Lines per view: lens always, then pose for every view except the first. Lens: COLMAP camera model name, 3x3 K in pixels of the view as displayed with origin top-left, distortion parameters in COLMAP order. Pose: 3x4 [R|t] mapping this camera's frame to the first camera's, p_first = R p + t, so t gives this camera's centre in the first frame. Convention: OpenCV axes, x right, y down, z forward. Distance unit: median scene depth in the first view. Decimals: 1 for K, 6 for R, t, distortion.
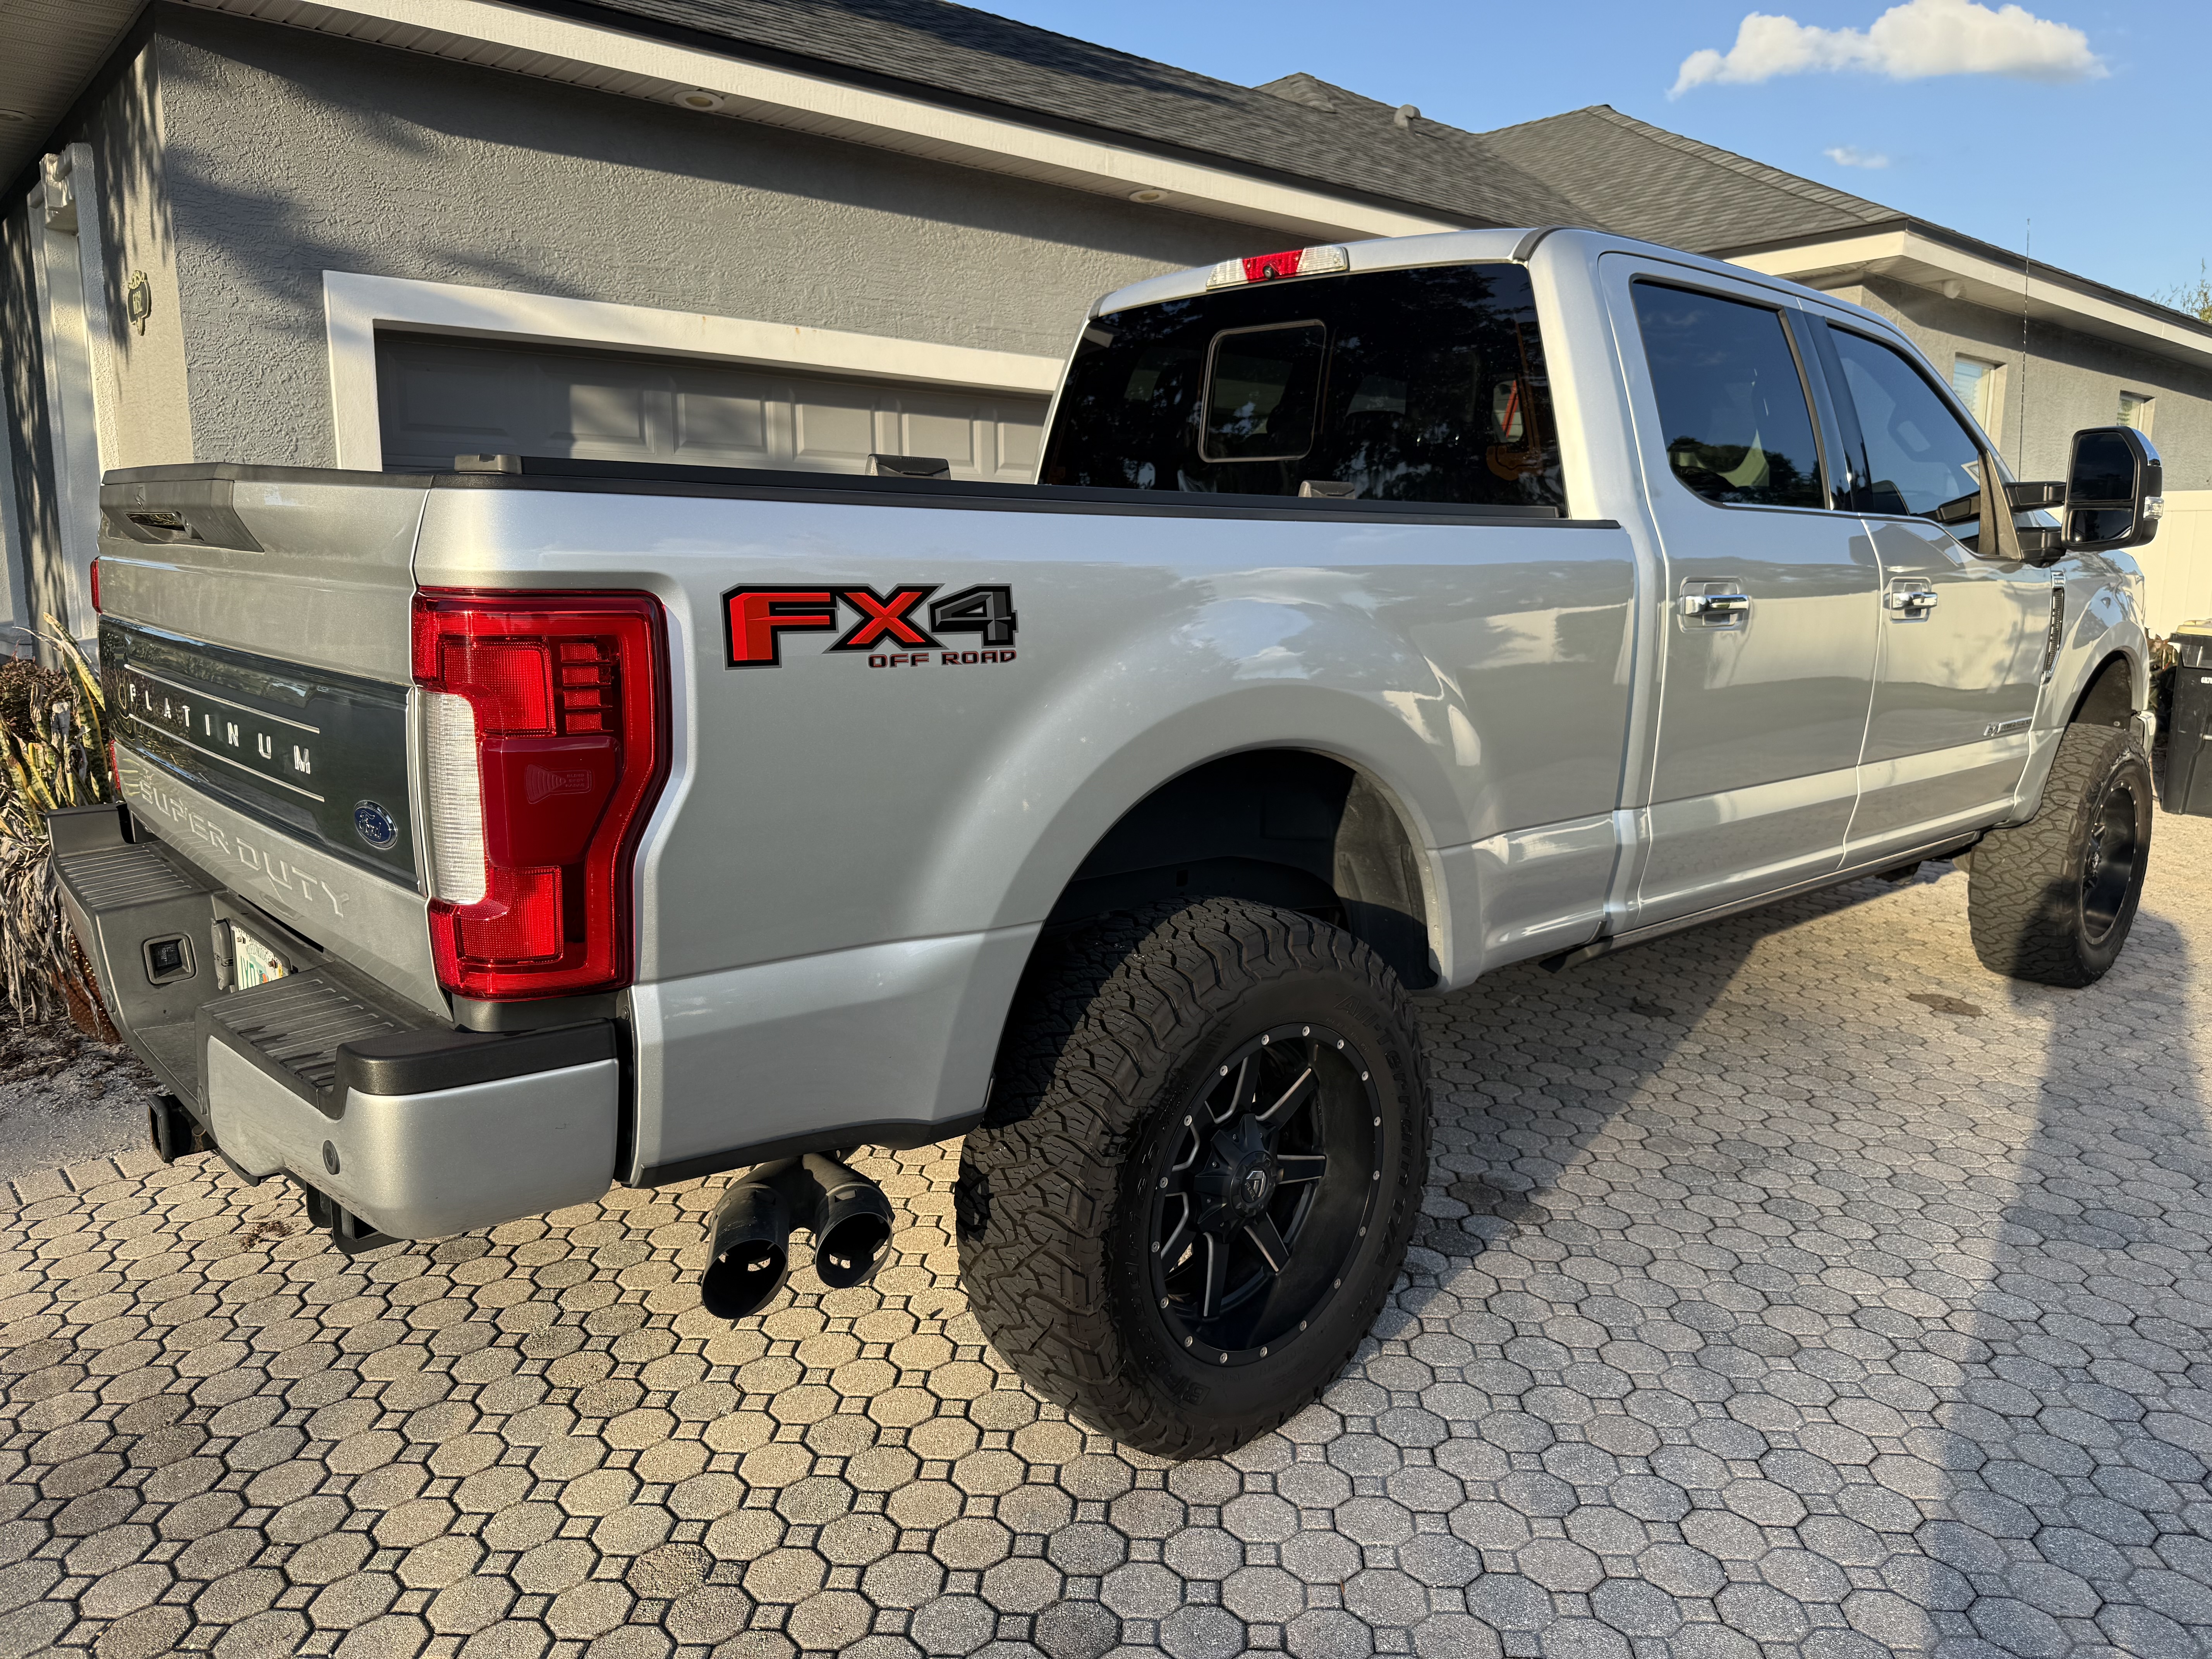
lens RADIAL K [[1562.5, 0, 1098.3], [0, 1562.5, 836.6], [0, 0, 1]] dist [0.088797, -0.126378]
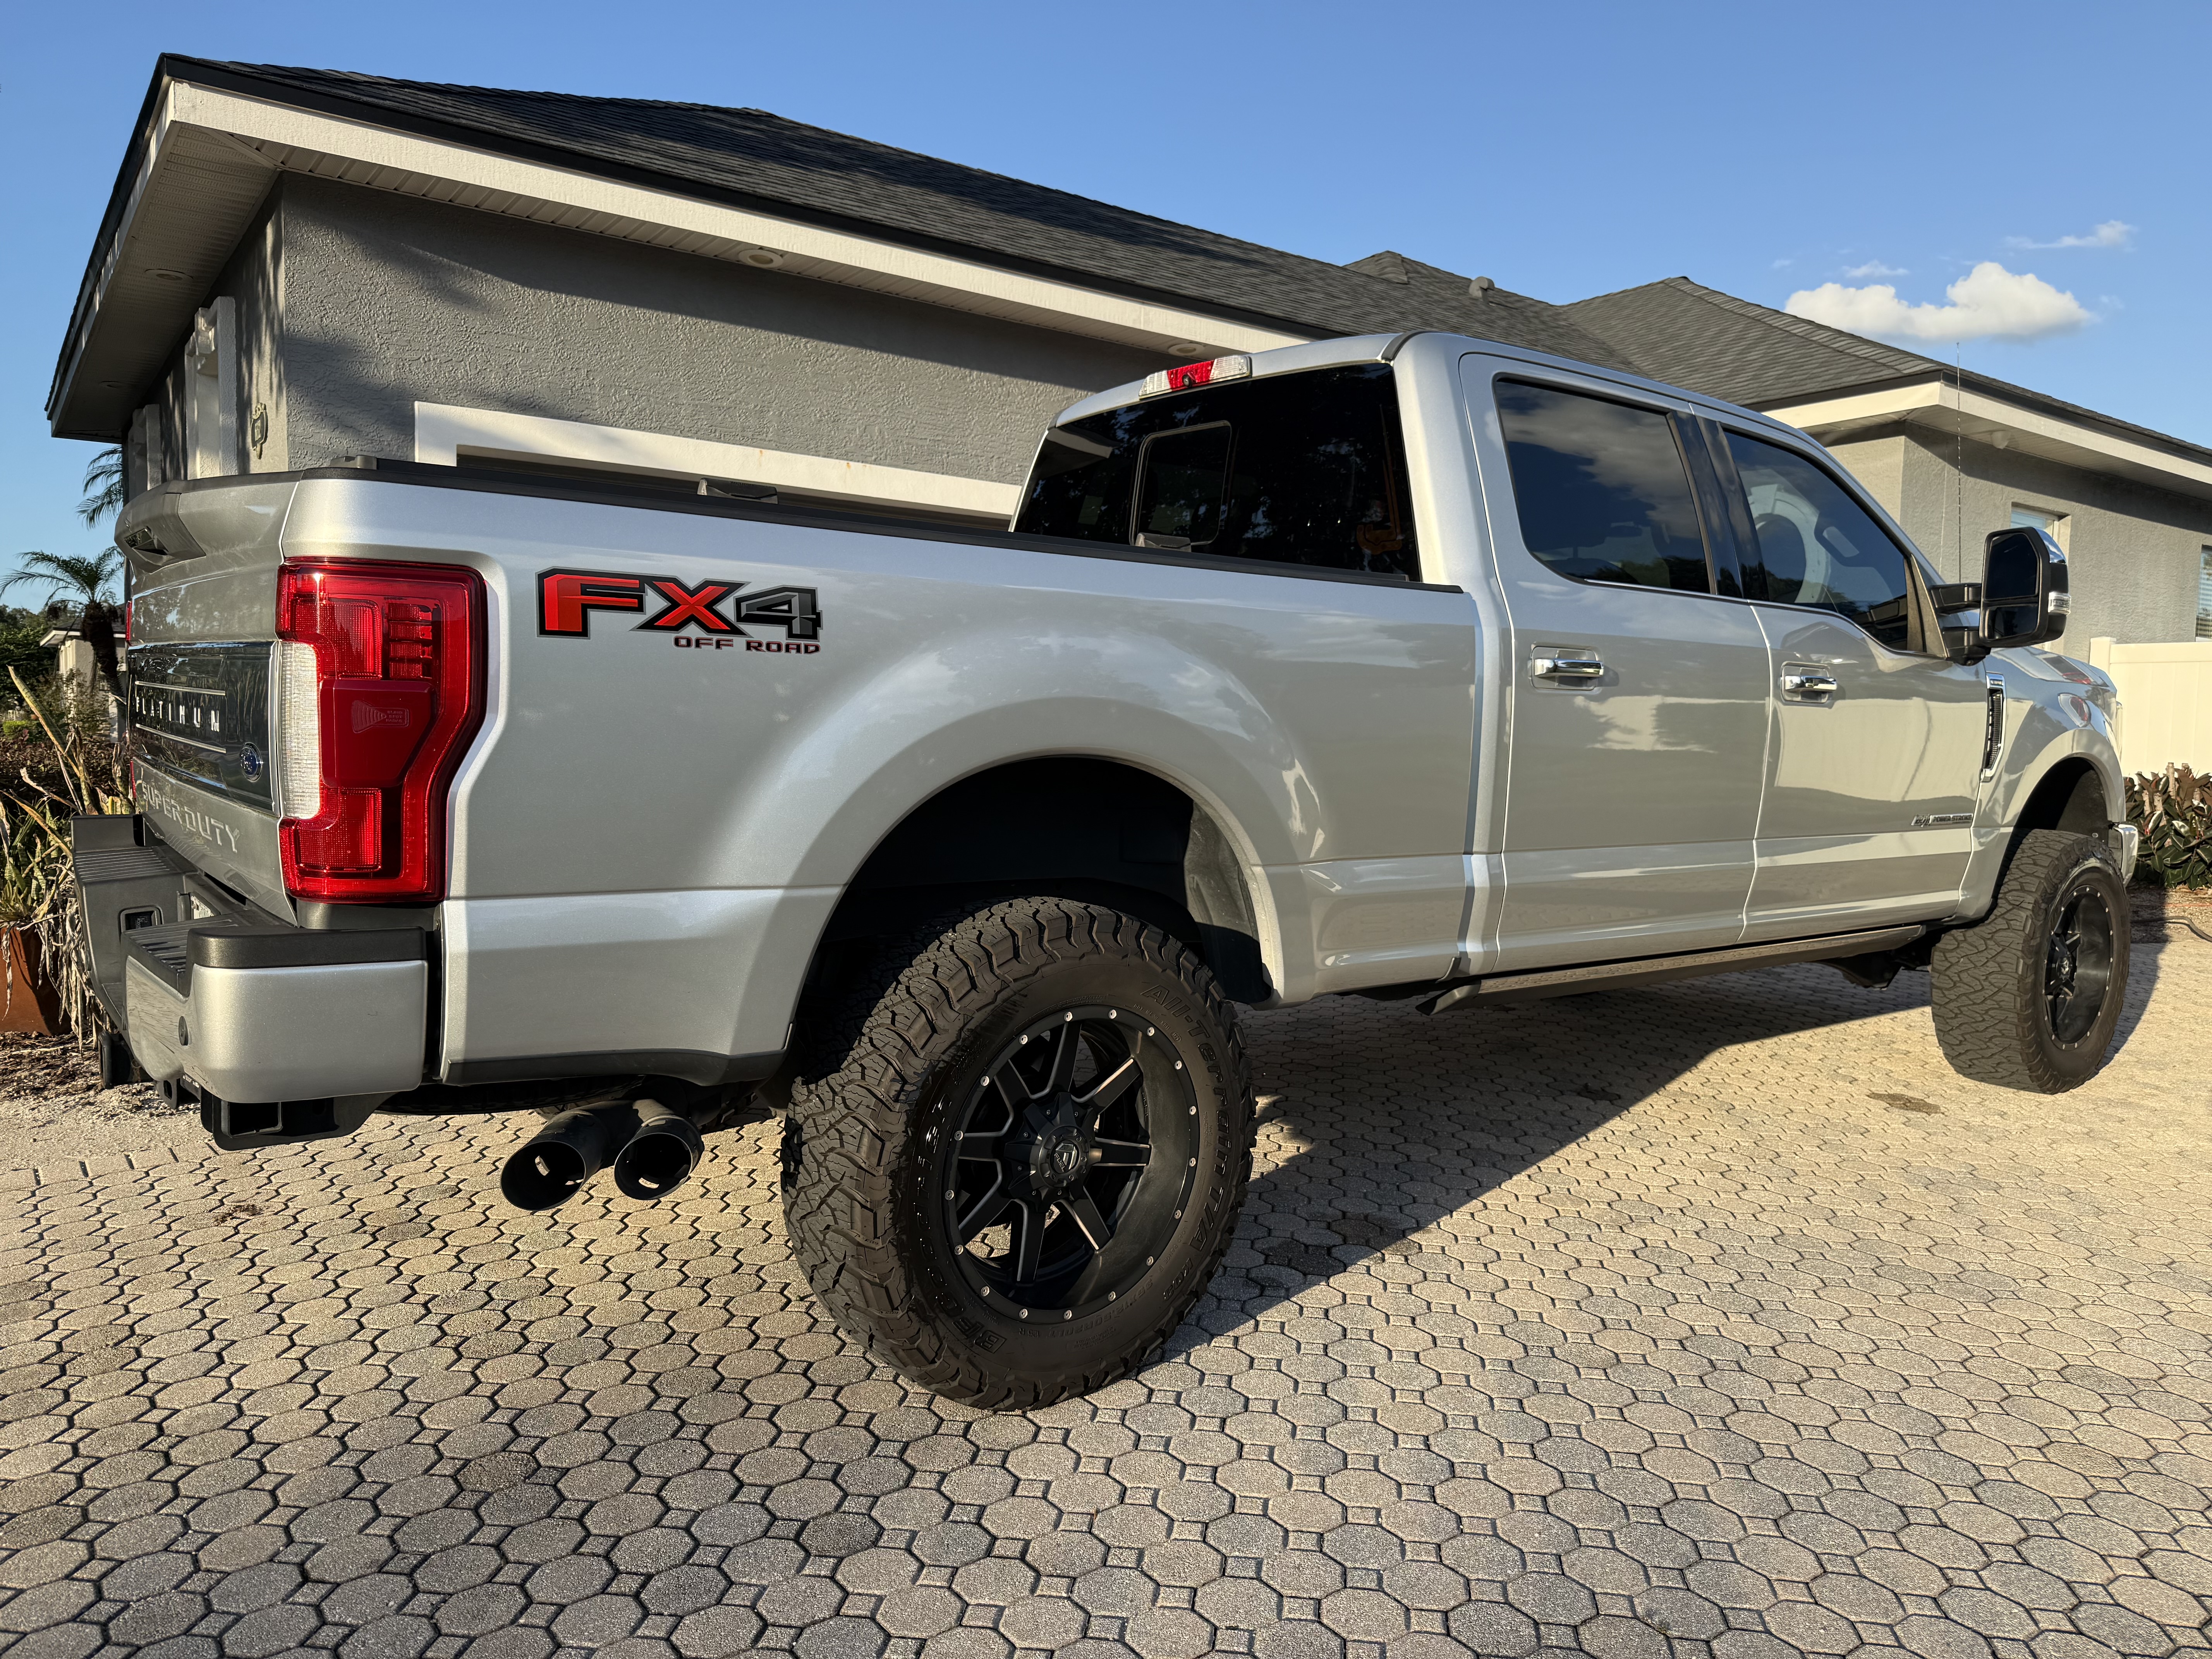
lens RADIAL K [[1559.9, 0, 1096.2], [0, 1559.9, 838.1], [0, 0, 1]] dist [0.087765, -0.120368]
pose [[0.996363, 0.022467, -0.082193, 0.192524], [-0.030664, 0.994528, -0.099865, 0.102408], [0.079500, 0.102022, 0.991600, -0.091271]]
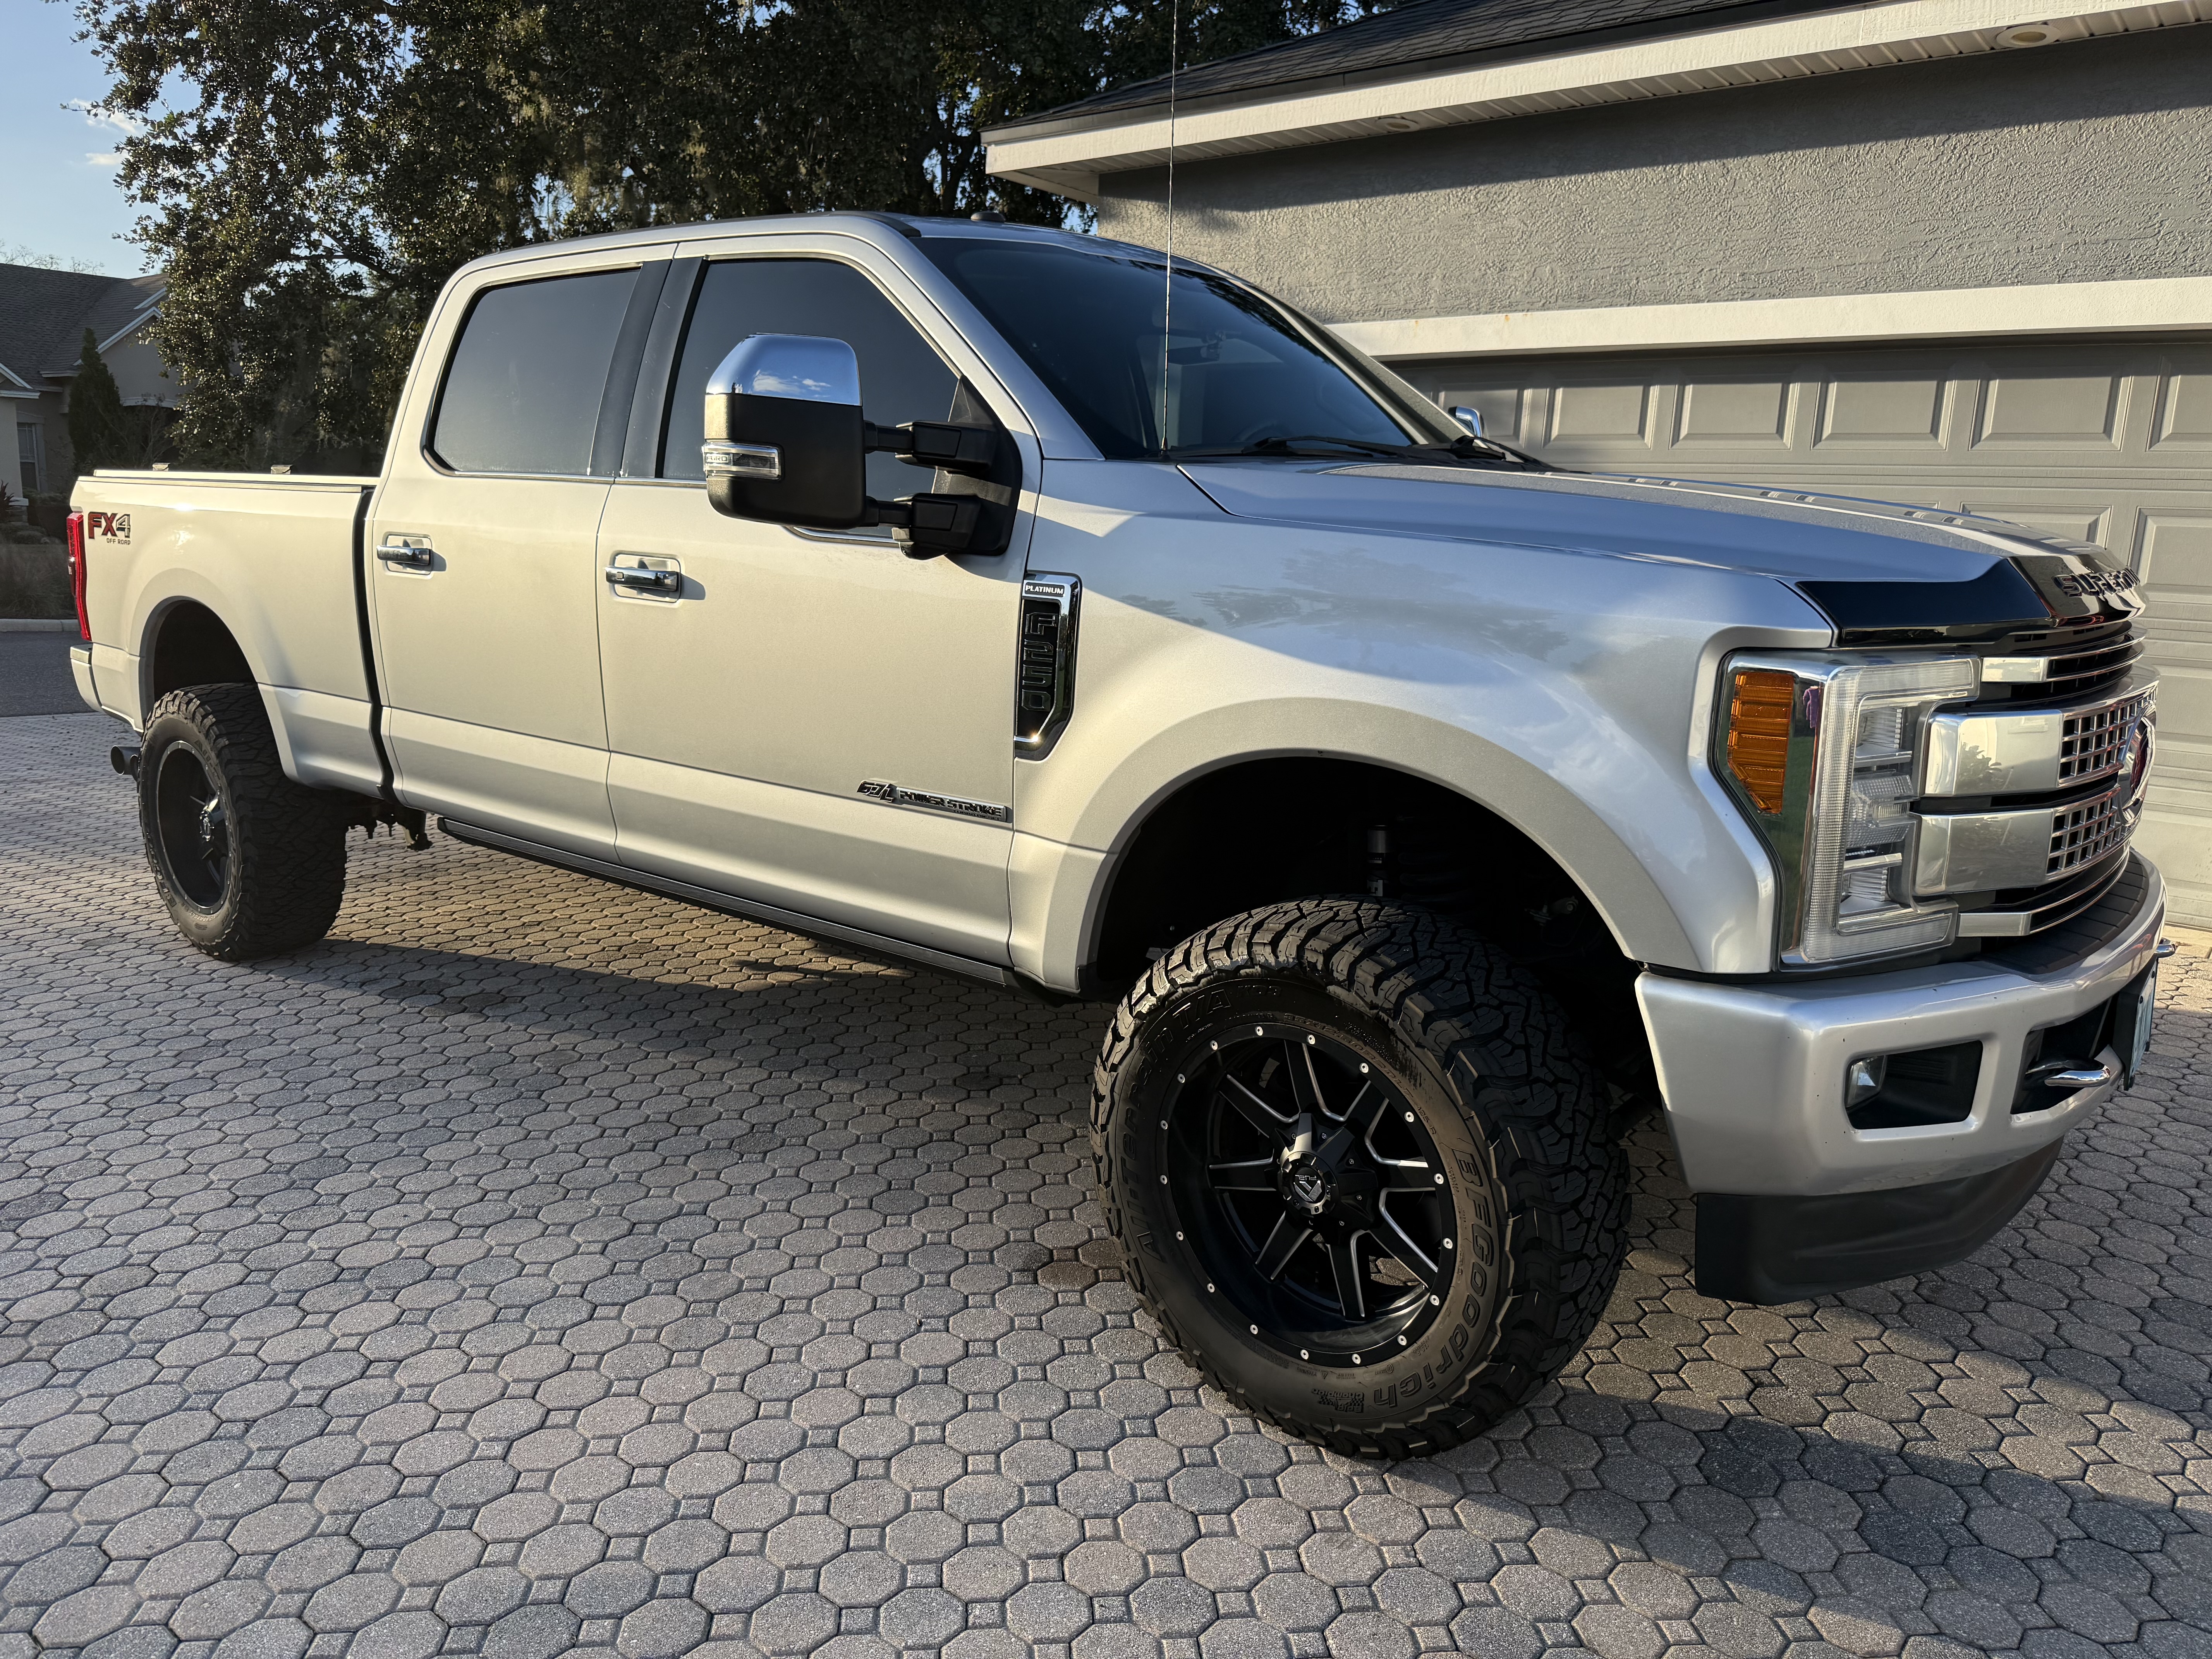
lens RADIAL K [[1523.6, 0, 1106.9], [0, 1523.6, 889.5], [0, 0, 1]] dist [-0.044950, -0.001086]
pose [[0.163898, 0.216689, -0.962384, 1.942857], [-0.201540, 0.962355, 0.182359, -0.245814], [0.965670, 0.164071, 0.201399, 1.596953]]
